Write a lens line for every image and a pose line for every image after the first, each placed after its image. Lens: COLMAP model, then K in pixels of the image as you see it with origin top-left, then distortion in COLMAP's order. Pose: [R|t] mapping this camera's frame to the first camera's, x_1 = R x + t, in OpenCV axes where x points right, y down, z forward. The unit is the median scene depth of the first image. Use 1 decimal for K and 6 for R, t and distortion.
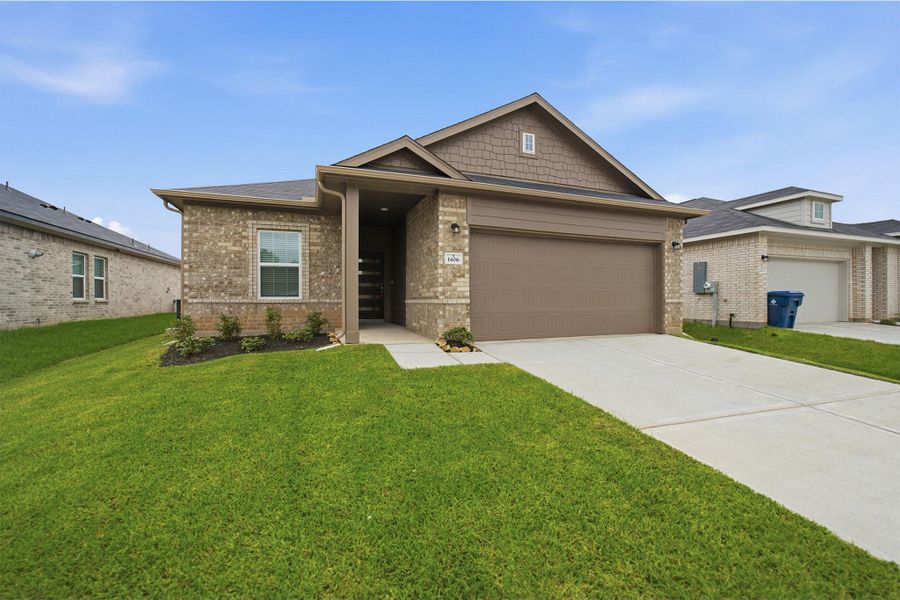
lens RADIAL K [[364.8, 0, 446.6], [0, 364.8, 297.9], [0, 0, 1]] dist [-0.008656, 0.003578]
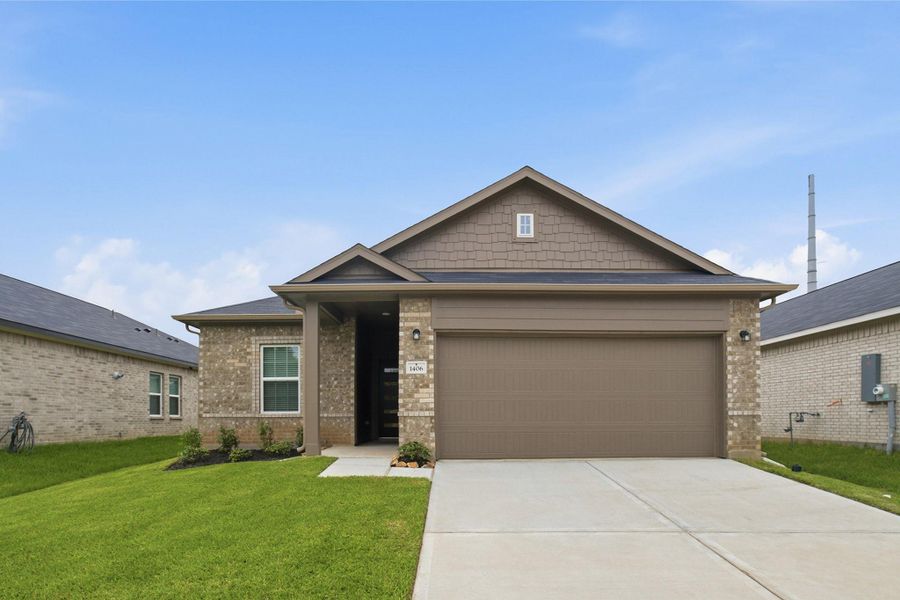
lens RADIAL K [[499.9, 0, 445.4], [0, 499.9, 416.5], [0, 0, 1]] dist [-0.018664, 0.009282]
pose [[0.942656, -0.004182, -0.333739, 0.436471], [0.004588, 0.999989, 0.000427, 0.013497], [0.333733, -0.001933, 0.942666, -0.141901]]
